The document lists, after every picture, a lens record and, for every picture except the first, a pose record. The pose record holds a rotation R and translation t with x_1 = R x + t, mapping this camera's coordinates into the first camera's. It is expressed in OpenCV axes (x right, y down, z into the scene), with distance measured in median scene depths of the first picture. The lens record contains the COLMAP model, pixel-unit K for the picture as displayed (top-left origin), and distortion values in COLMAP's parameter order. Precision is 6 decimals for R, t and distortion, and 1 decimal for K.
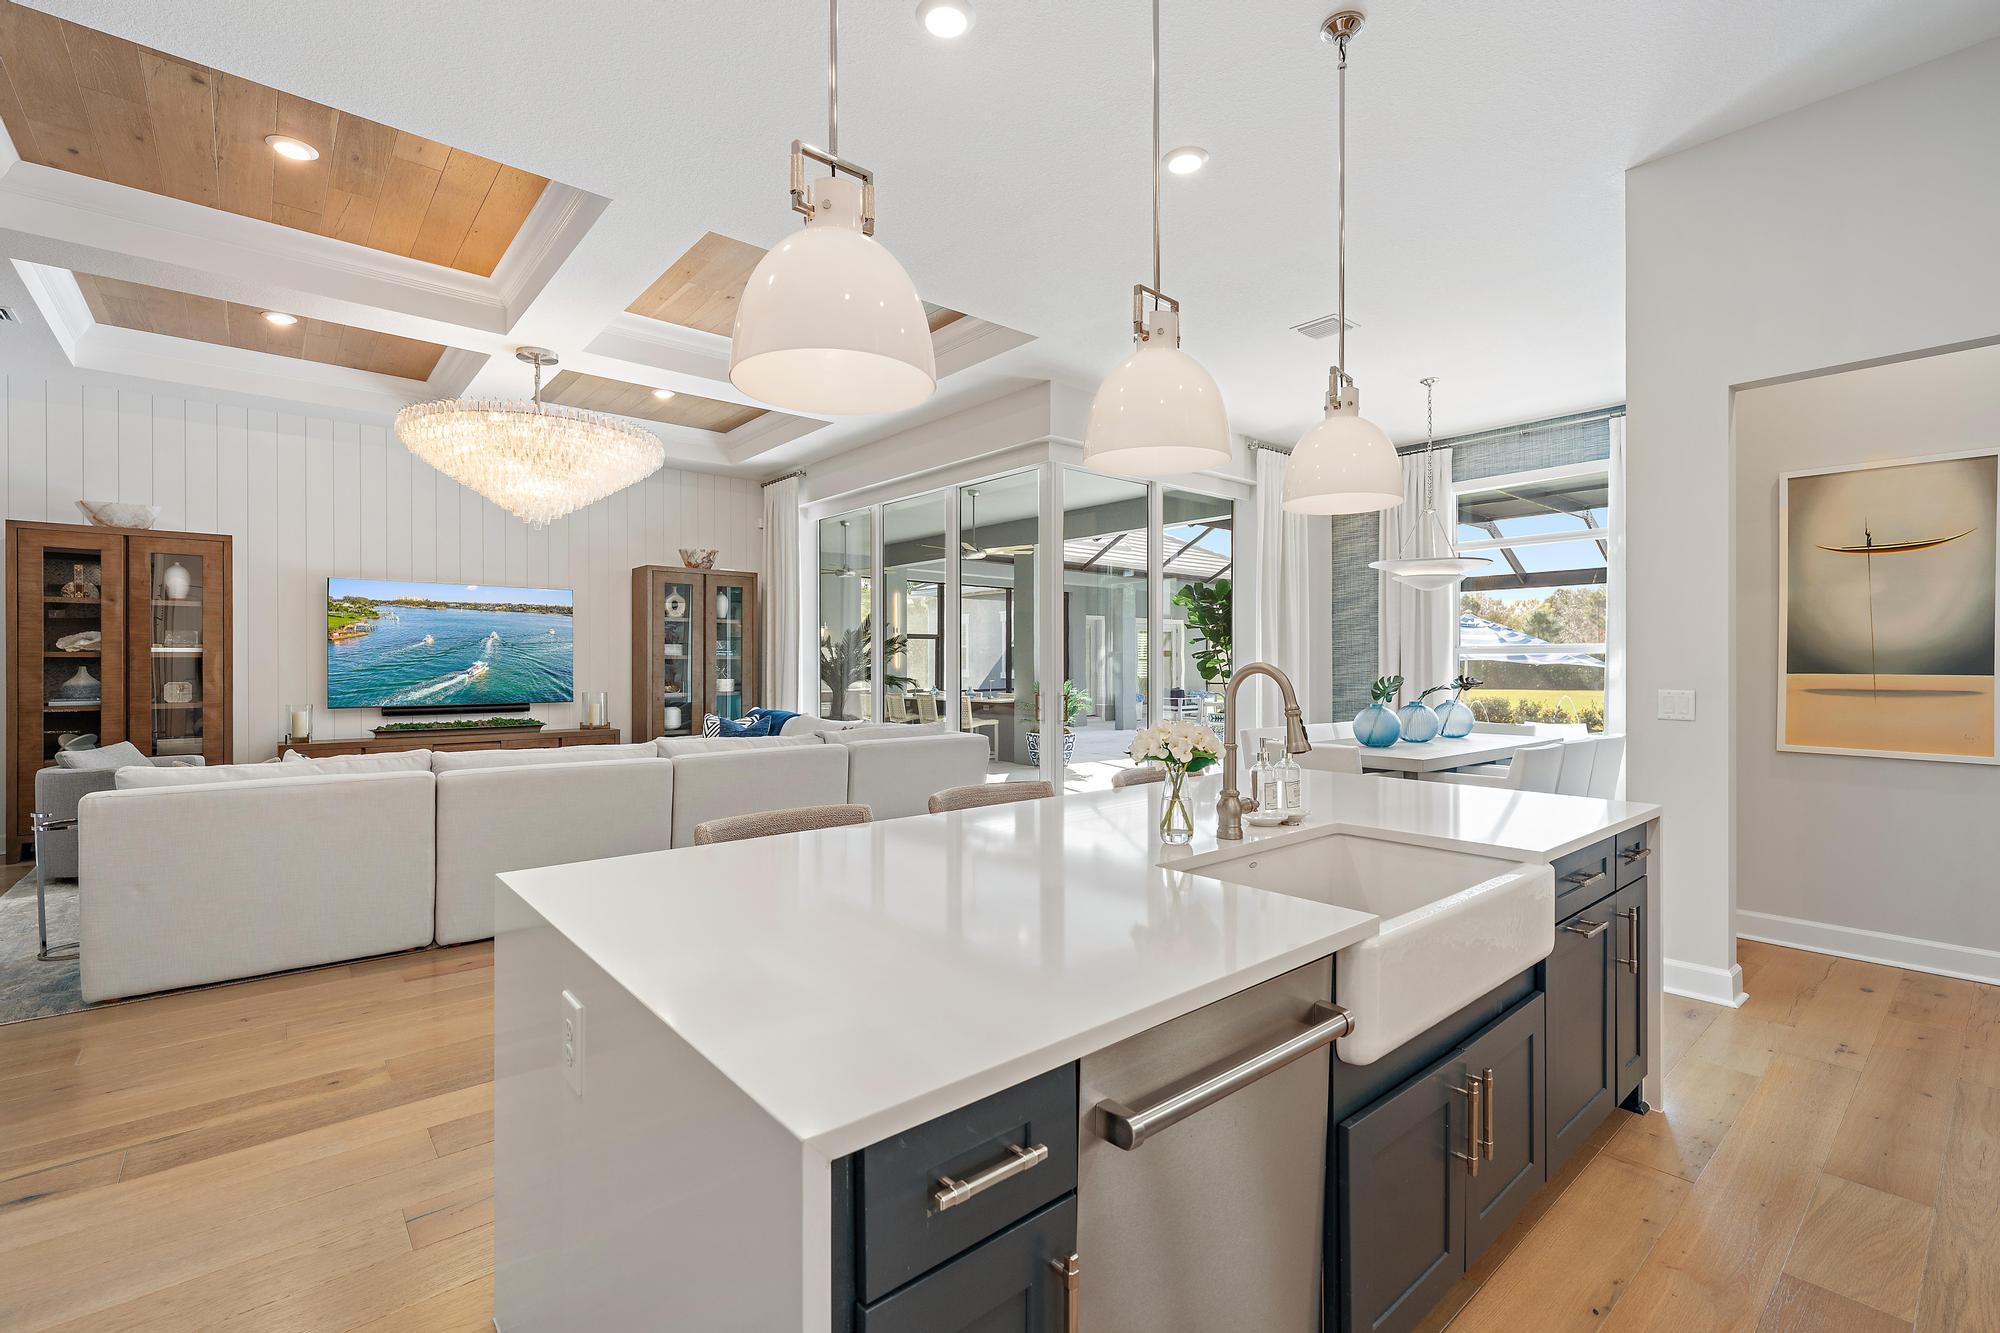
lens RADIAL K [[890.8, 0, 997.3], [0, 890.8, 664.7], [0, 0, 1]] dist [0.002695, -0.000565]
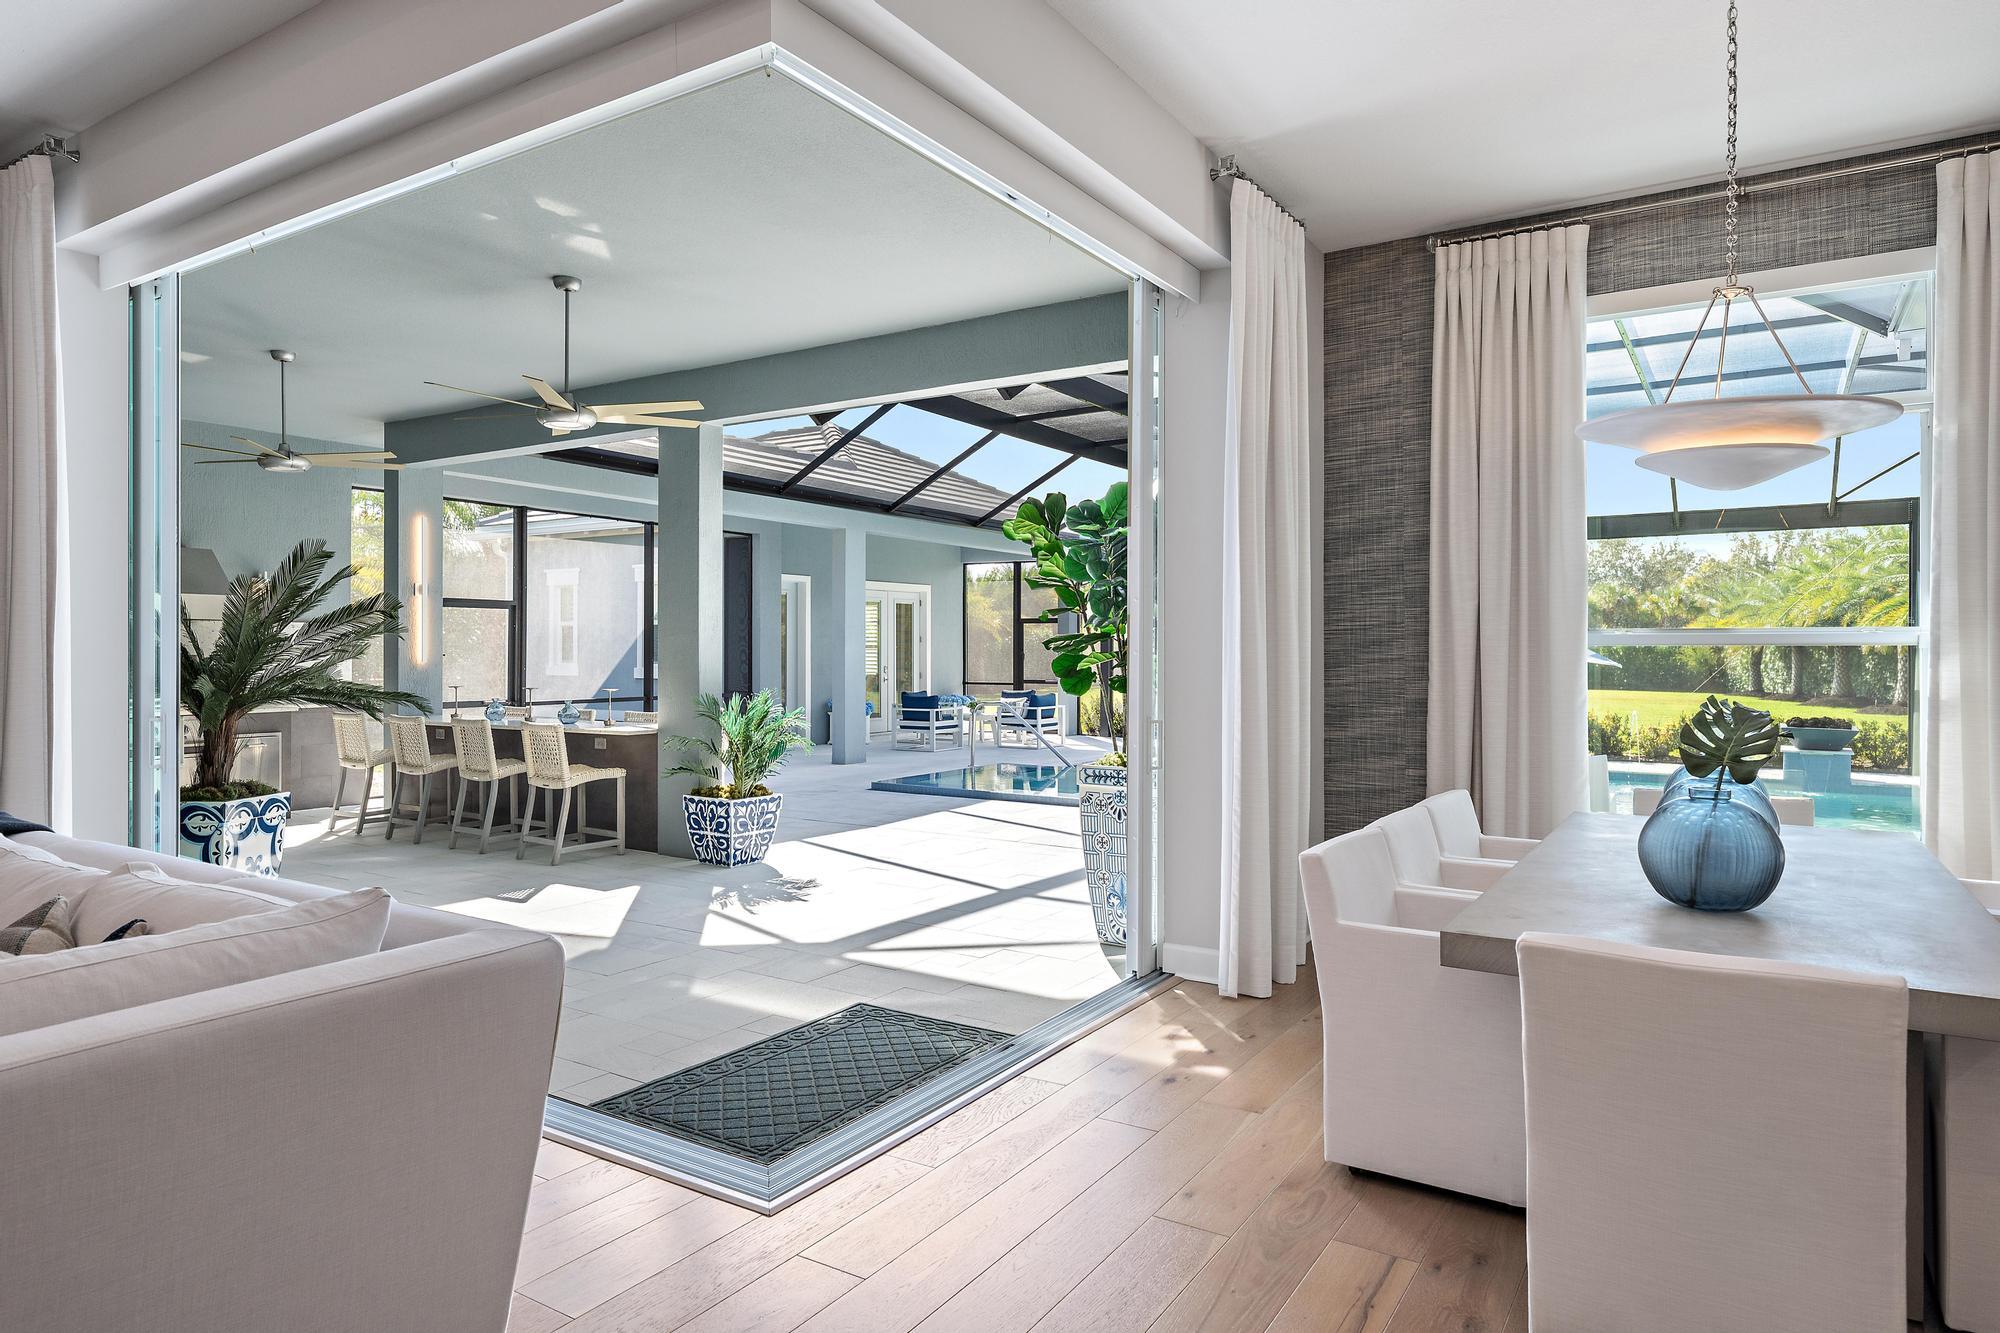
lens RADIAL K [[1213.7, 0, 1003.7], [0, 1213.7, 647.9], [0, 0, 1]] dist [0.009983, -0.003120]
pose [[0.956351, 0.003003, 0.292205, 0.004754], [-0.002185, 0.999993, -0.003123, -0.004888], [-0.292212, 0.002348, 0.956351, 0.290588]]
